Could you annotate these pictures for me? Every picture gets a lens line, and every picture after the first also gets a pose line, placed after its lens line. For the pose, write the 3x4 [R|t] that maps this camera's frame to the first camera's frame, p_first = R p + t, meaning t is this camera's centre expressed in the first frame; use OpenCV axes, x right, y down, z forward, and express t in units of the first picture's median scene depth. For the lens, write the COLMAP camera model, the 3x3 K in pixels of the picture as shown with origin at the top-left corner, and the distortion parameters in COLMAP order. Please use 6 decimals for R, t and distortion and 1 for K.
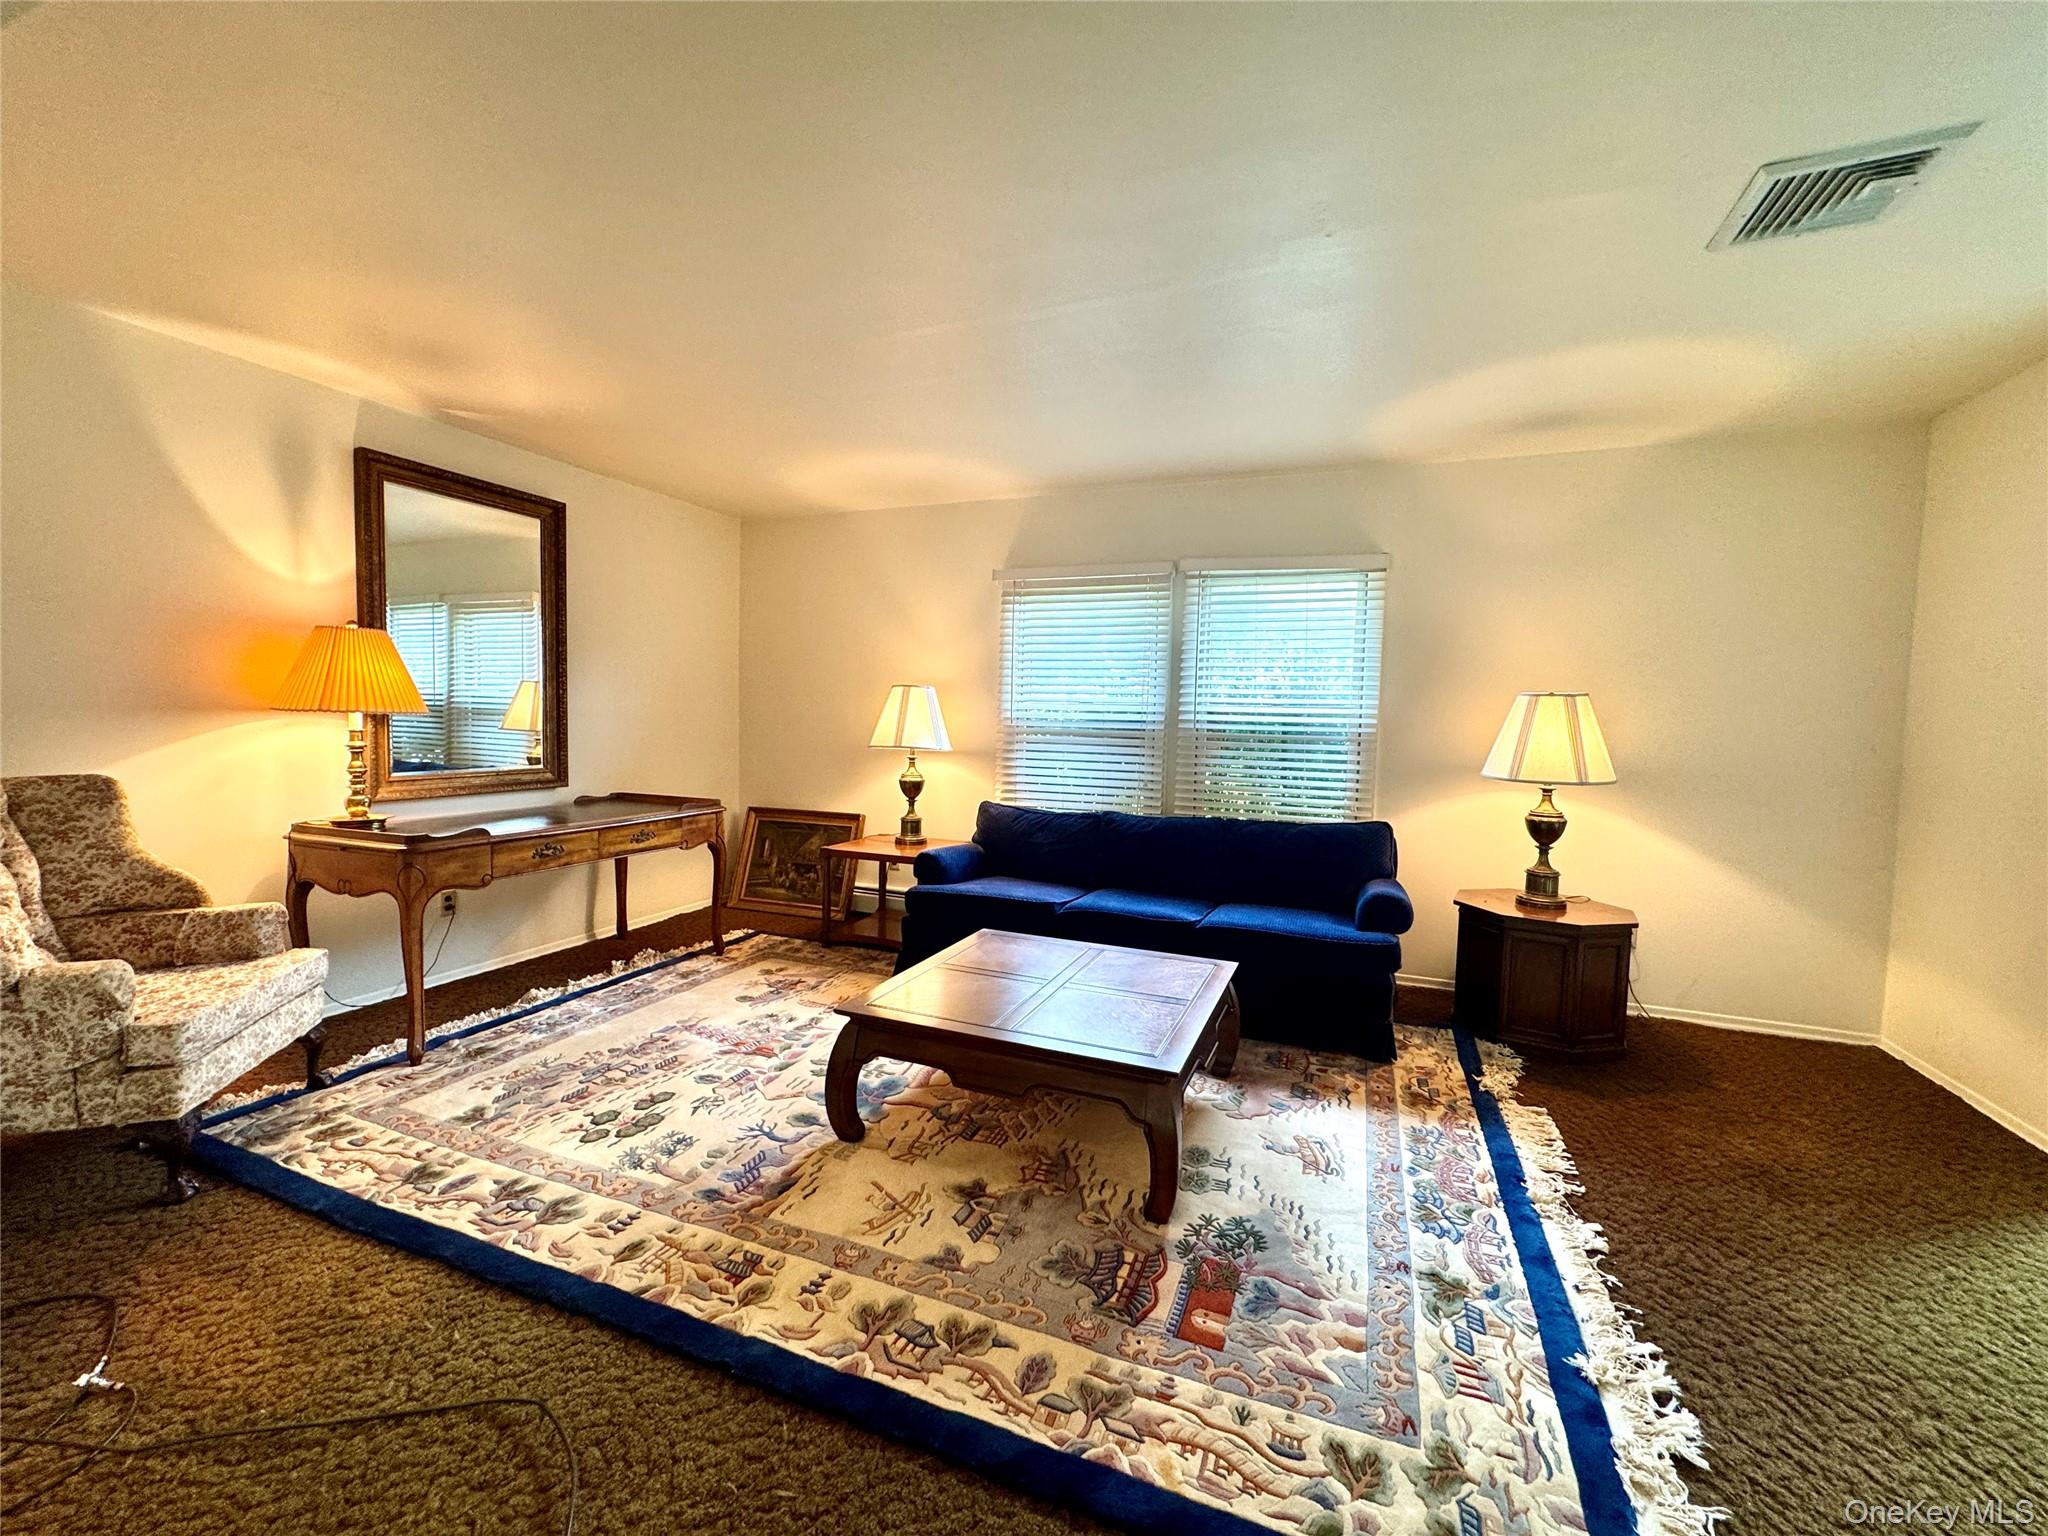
lens RADIAL K [[817.7, 0, 1022.9], [0, 817.7, 760.4], [0, 0, 1]] dist [-0.003629, -0.000166]
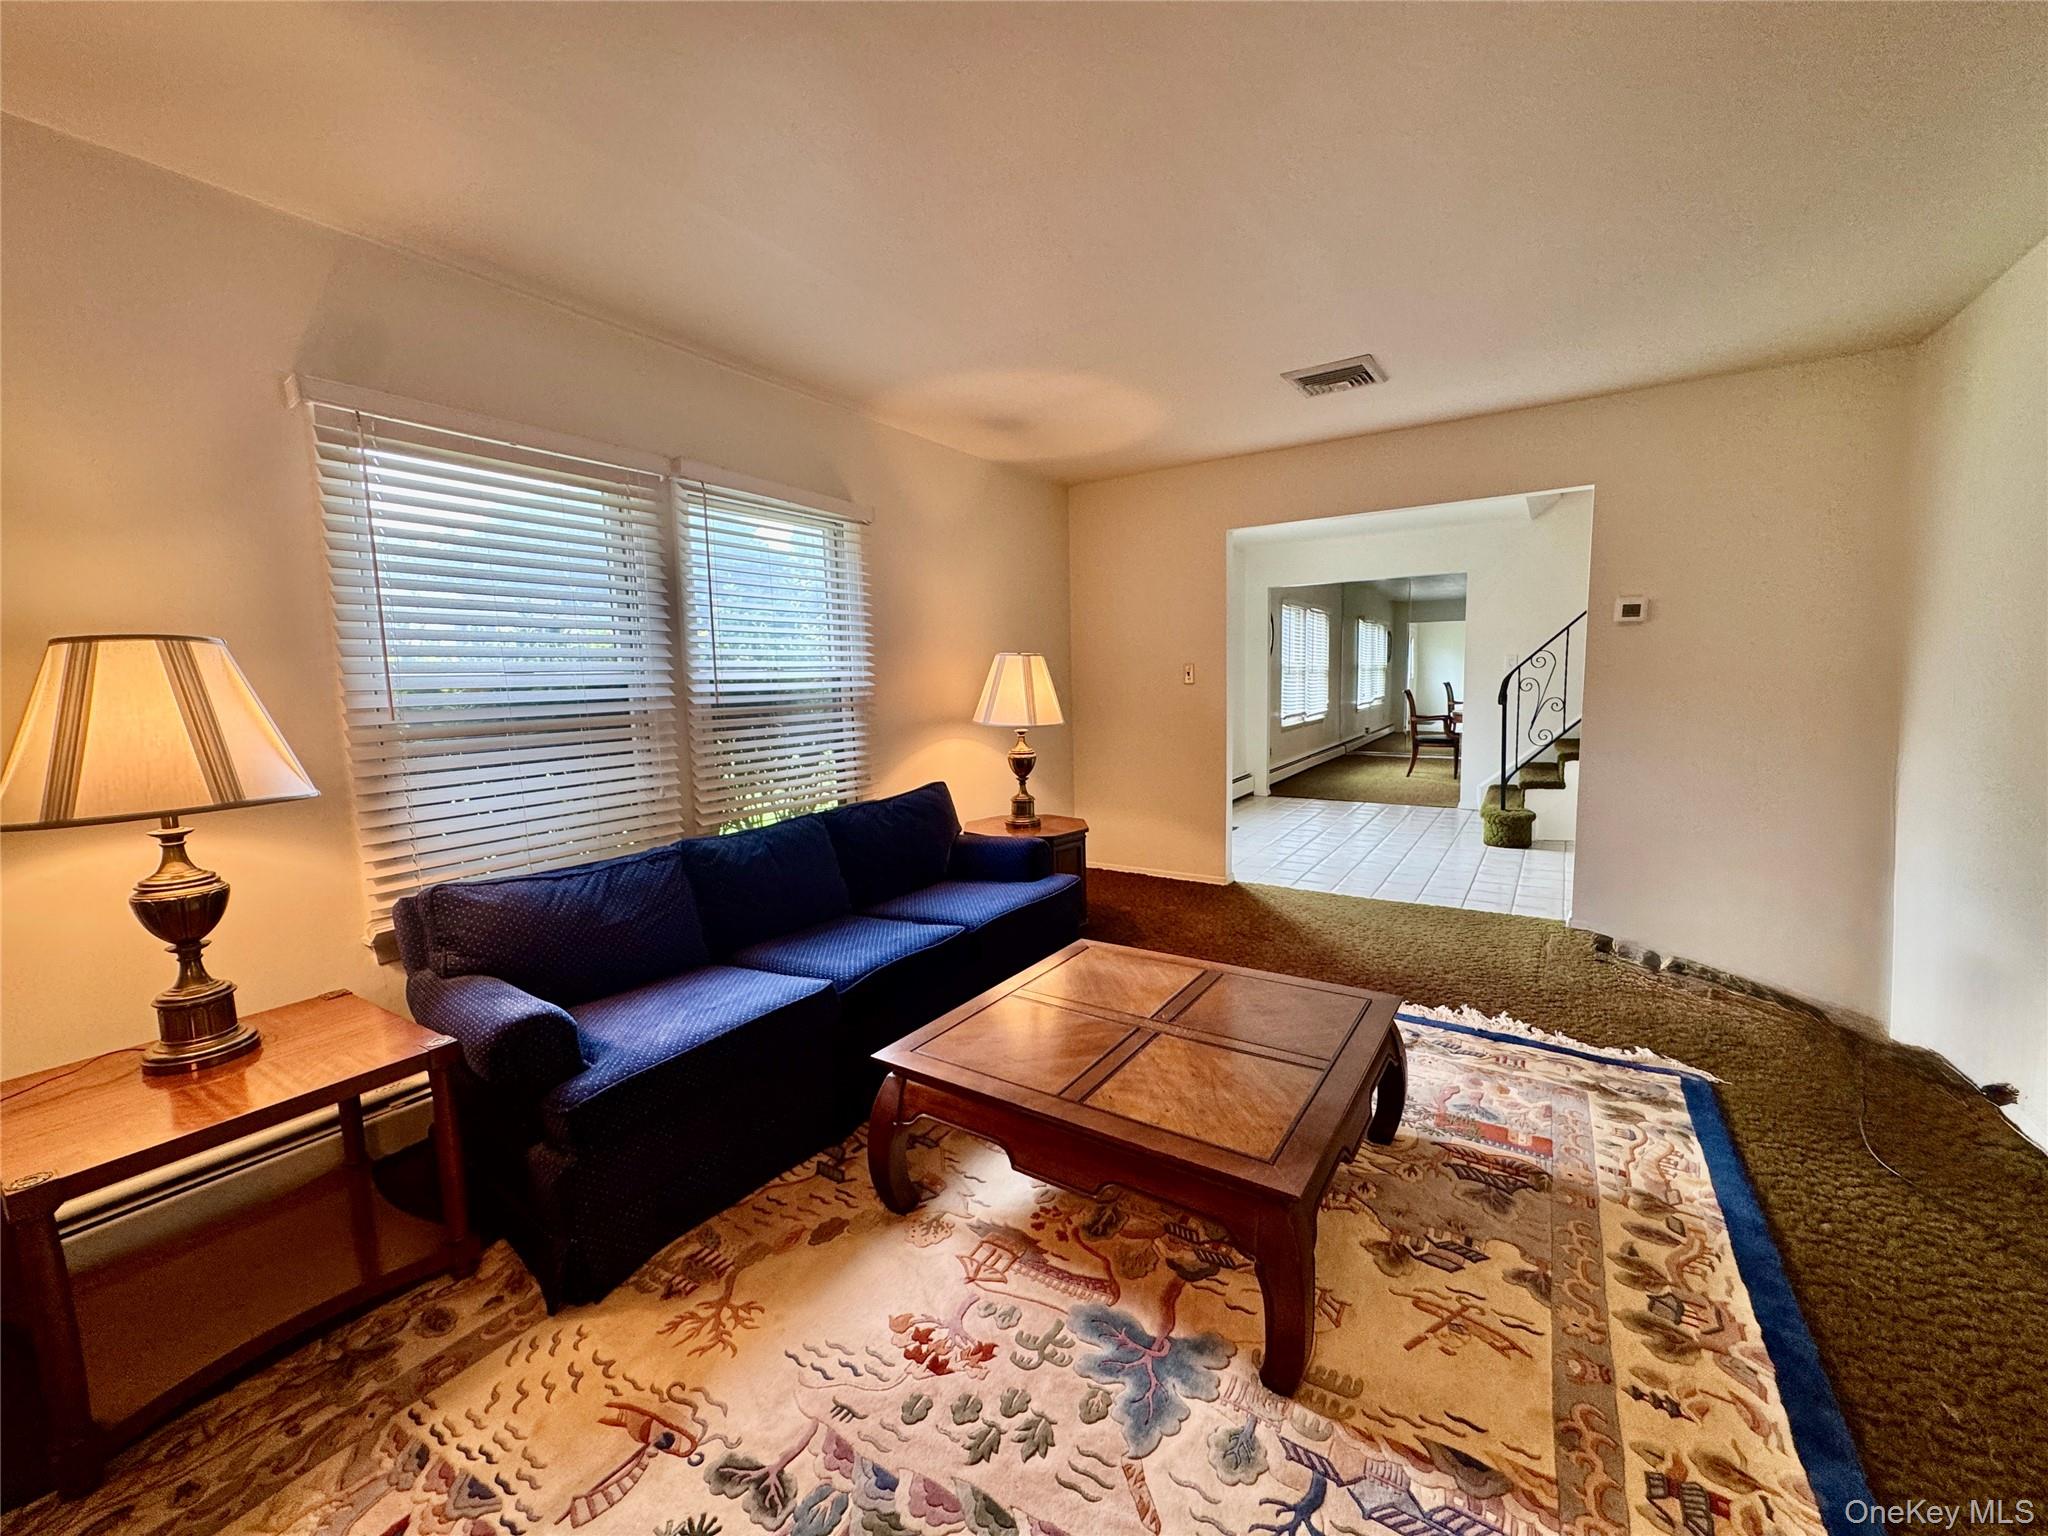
lens RADIAL K [[817.7, 0, 1017.4], [0, 817.7, 769.2], [0, 0, 1]] dist [-0.003629, -0.000166]
pose [[0.192559, -0.139679, 0.971293, -1.011415], [0.079862, 0.988765, 0.126359, -0.117679], [-0.978030, 0.053238, 0.201551, 1.351470]]
